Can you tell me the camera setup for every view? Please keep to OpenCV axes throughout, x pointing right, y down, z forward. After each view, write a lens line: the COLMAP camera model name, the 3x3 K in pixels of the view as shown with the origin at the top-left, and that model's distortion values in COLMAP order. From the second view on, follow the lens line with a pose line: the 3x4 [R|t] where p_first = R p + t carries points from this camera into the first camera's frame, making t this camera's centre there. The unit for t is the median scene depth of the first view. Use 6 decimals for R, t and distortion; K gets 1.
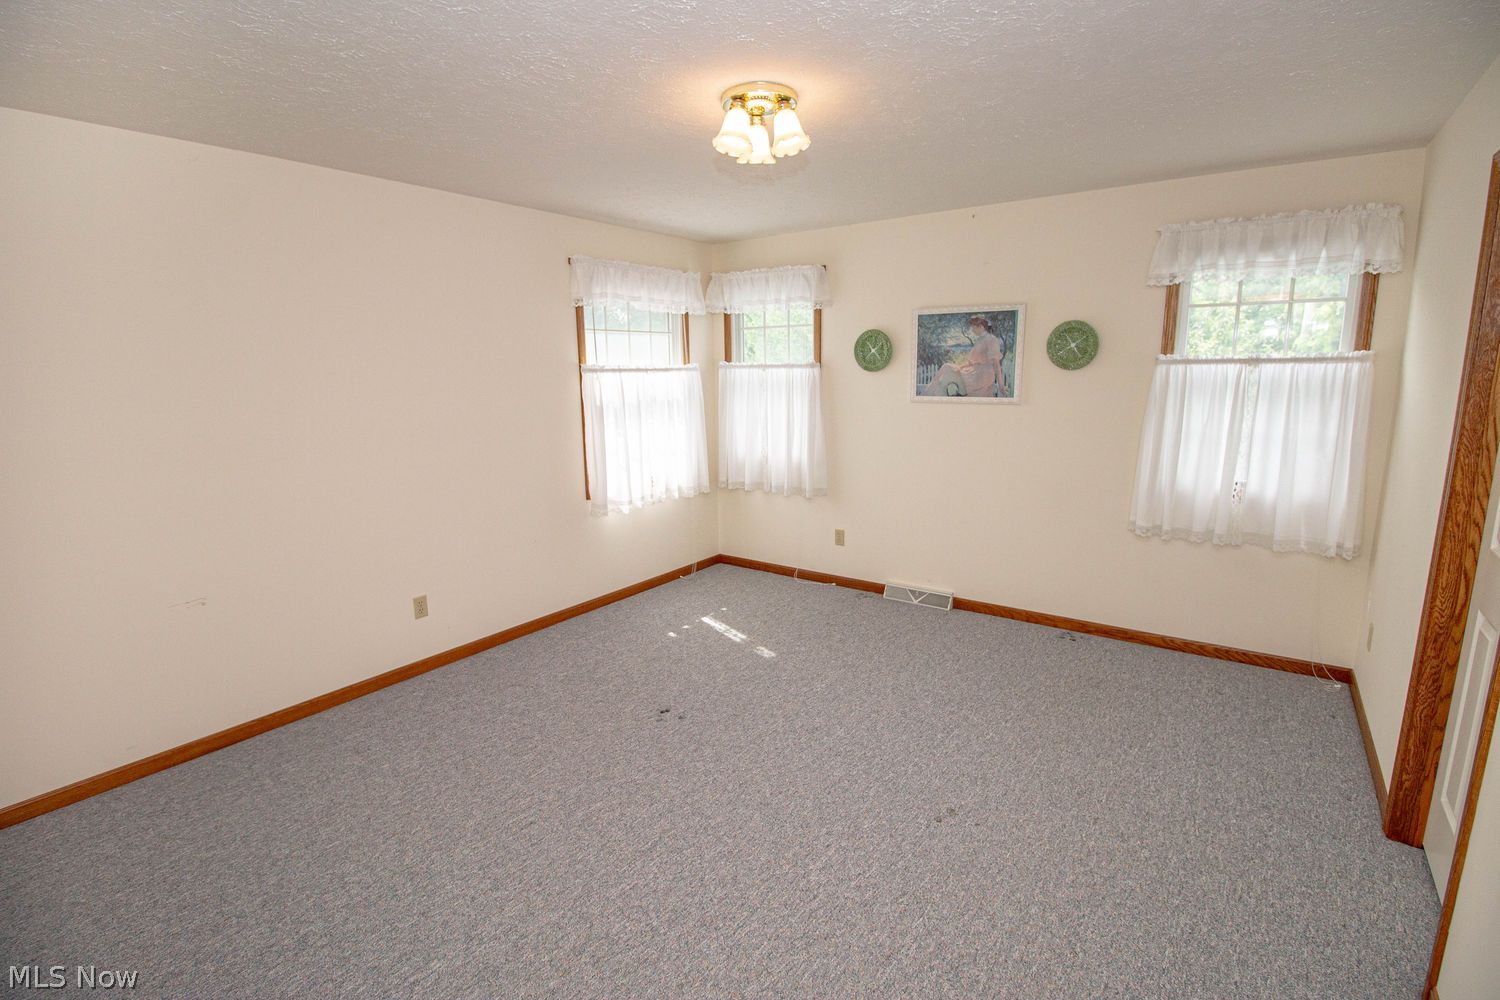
lens RADIAL K [[714.8, 0, 741.4], [0, 714.8, 485.6], [0, 0, 1]] dist [0.028172, -0.033614]
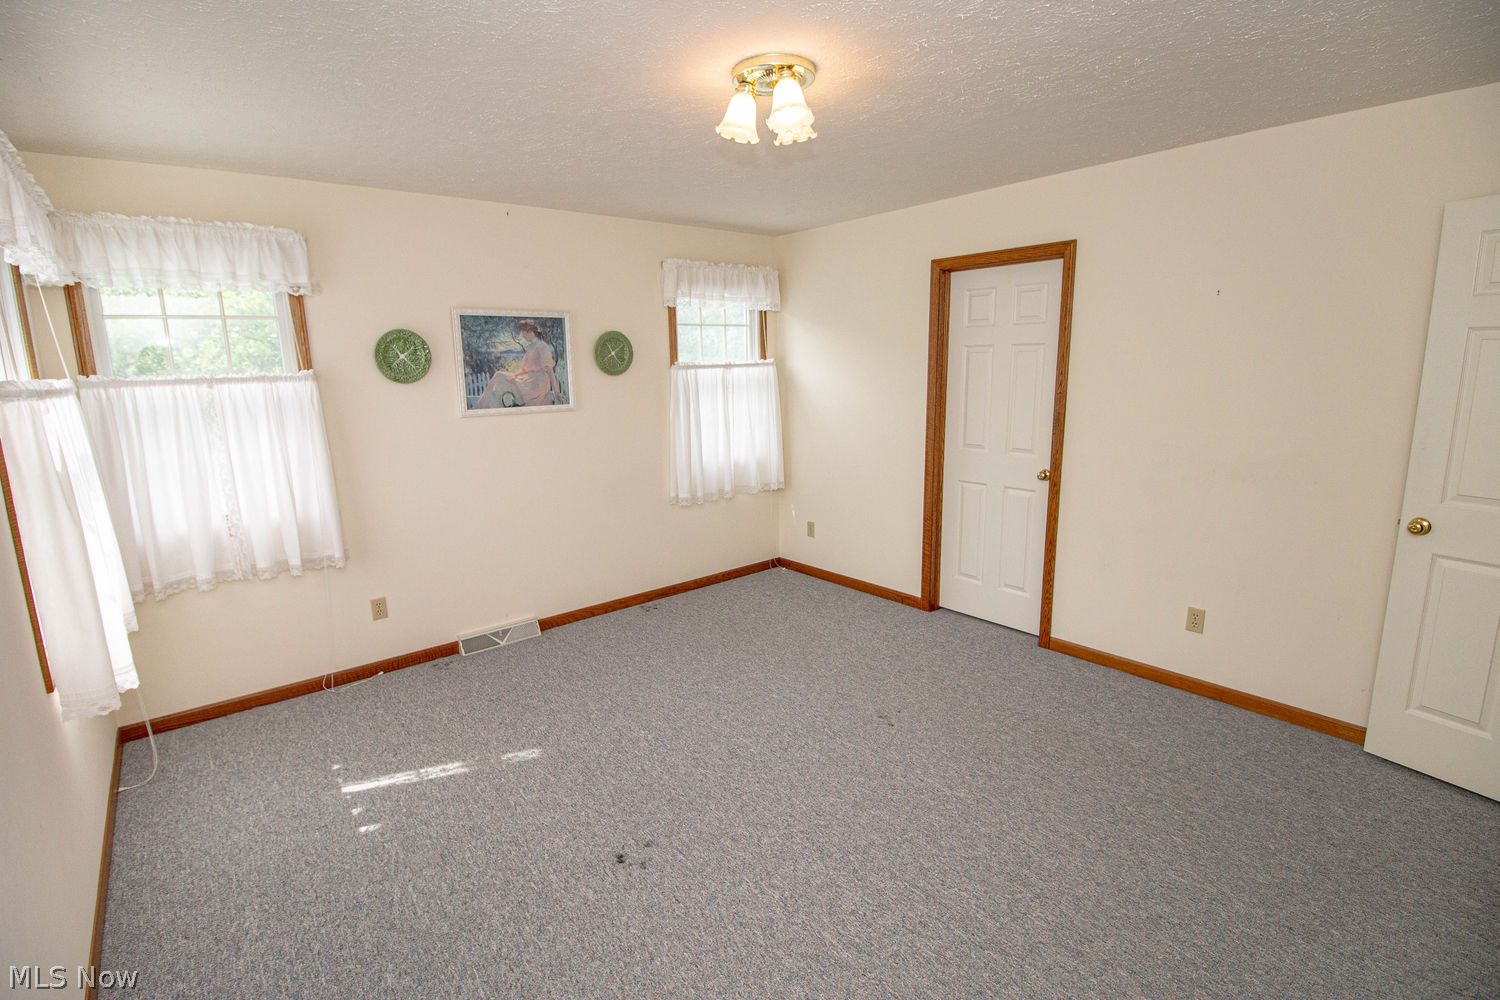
lens RADIAL K [[700.1, 0, 748.6], [0, 700.1, 497.2], [0, 0, 1]] dist [-0.001078, -0.013999]
pose [[0.243666, -0.174450, 0.954041, -0.522038], [0.186213, 0.973804, 0.130504, -0.075357], [-0.951815, 0.145856, 0.269767, 0.503659]]
